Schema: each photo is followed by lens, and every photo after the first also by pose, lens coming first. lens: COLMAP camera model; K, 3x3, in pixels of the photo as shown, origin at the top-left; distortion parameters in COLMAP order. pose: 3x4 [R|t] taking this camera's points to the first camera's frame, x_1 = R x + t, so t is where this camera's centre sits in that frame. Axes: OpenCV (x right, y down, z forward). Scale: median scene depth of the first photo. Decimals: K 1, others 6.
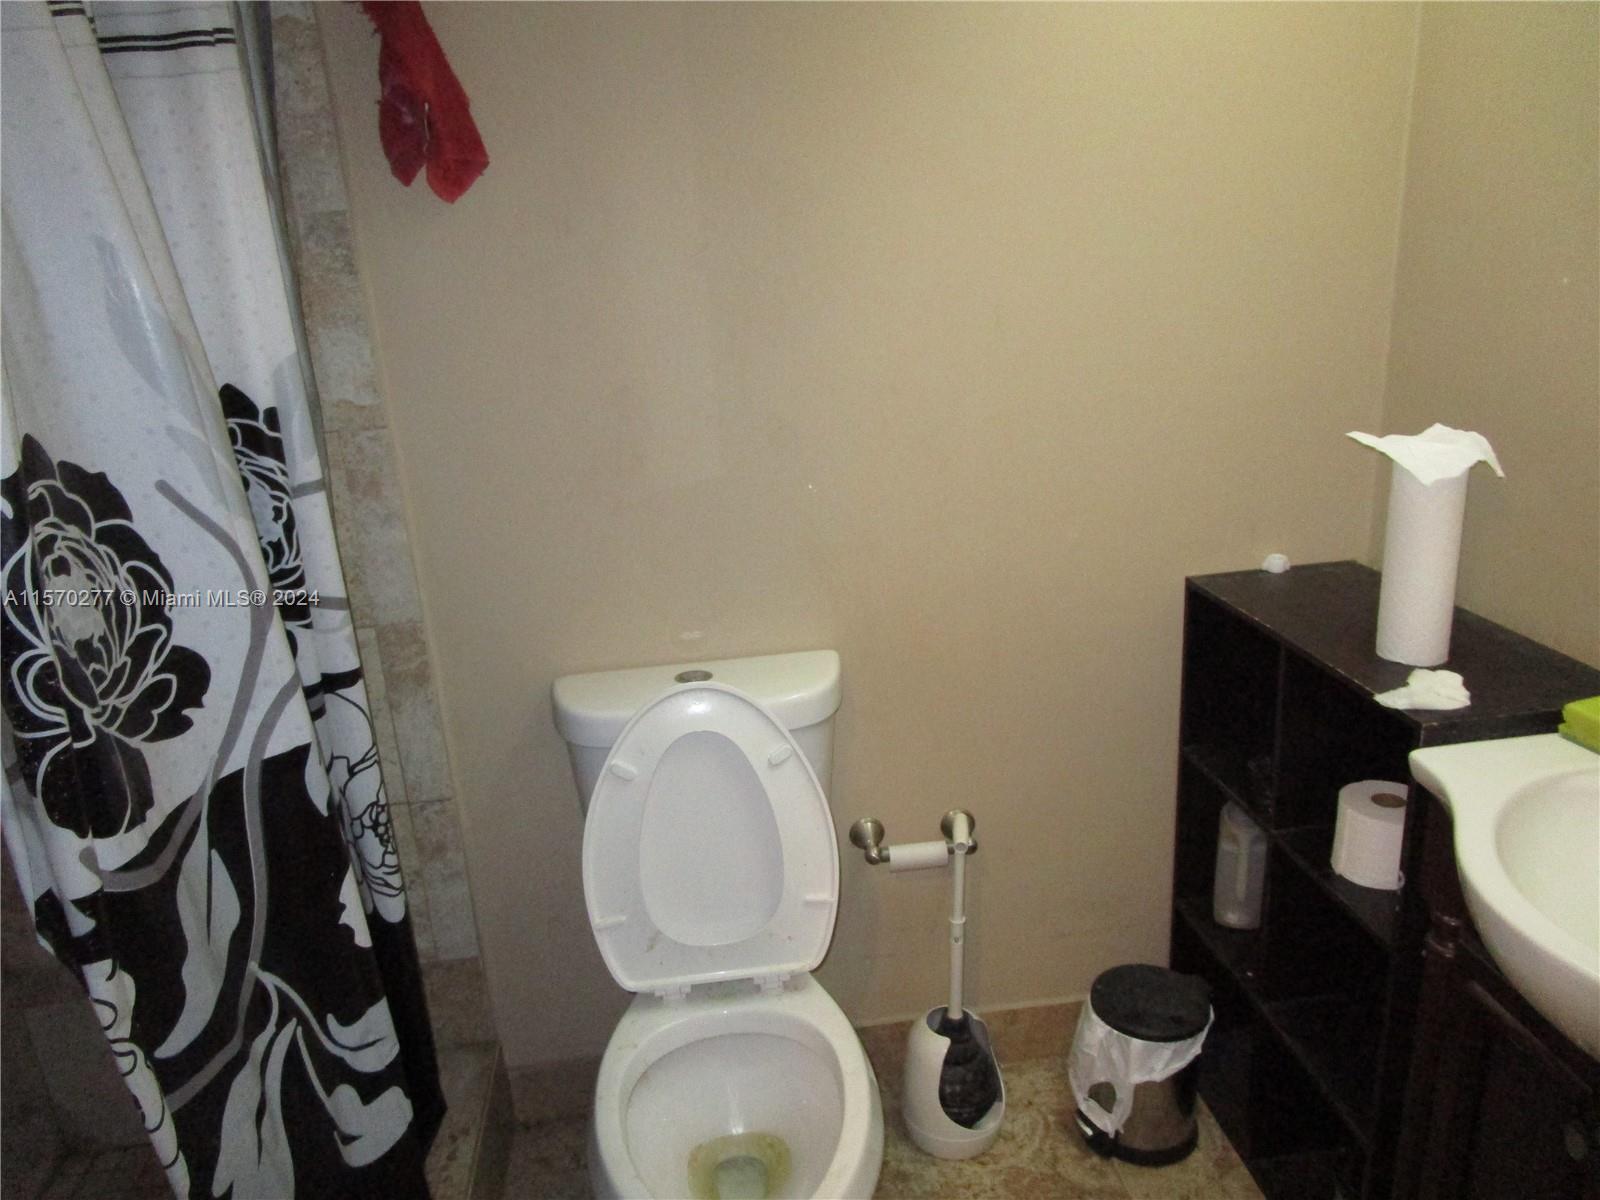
lens RADIAL K [[1135.6, 0, 800.0], [0, 1135.6, 600.0], [0, 0, 1]] dist [-0.027300, 0.002331]
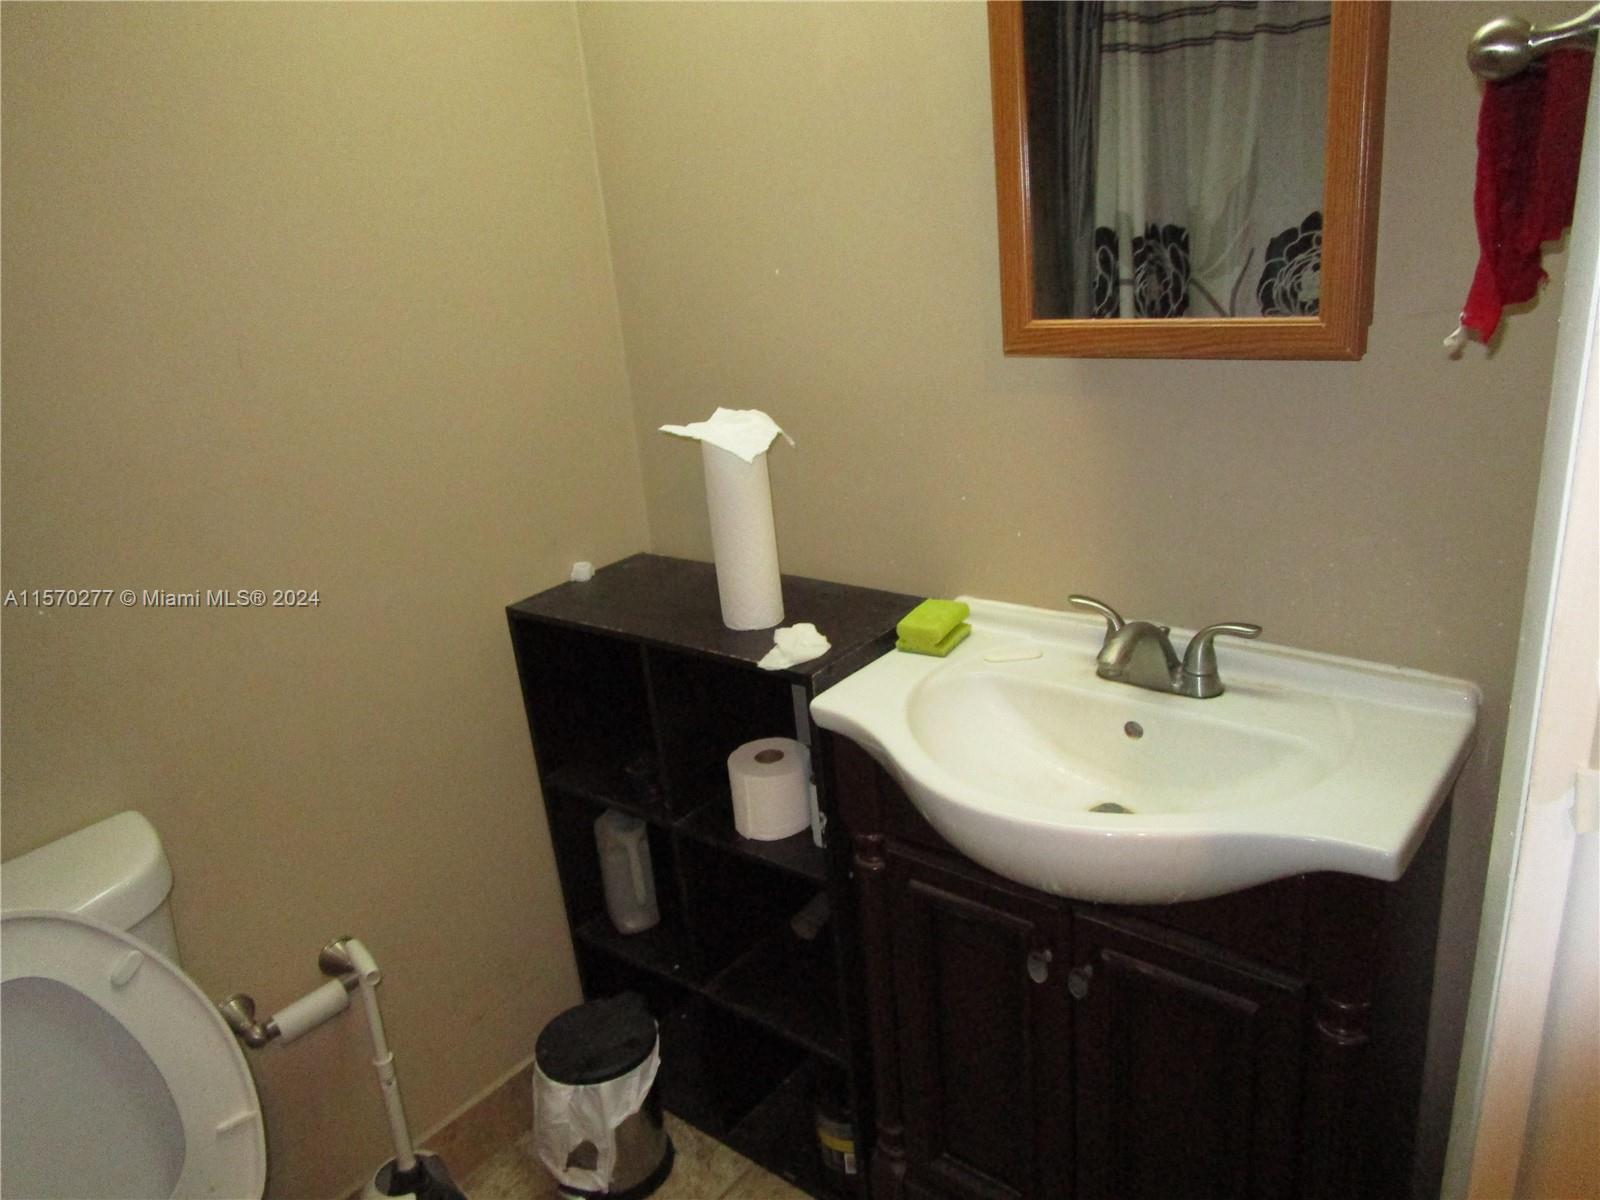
lens RADIAL K [[1123.1, 0, 800.0], [0, 1123.1, 600.0], [0, 0, 1]] dist [-0.032497, -0.001964]
pose [[0.714204, -0.238573, 0.658024, -0.113161], [0.261376, 0.963015, 0.065458, -0.024626], [-0.649303, 0.125241, 0.750147, 0.139243]]
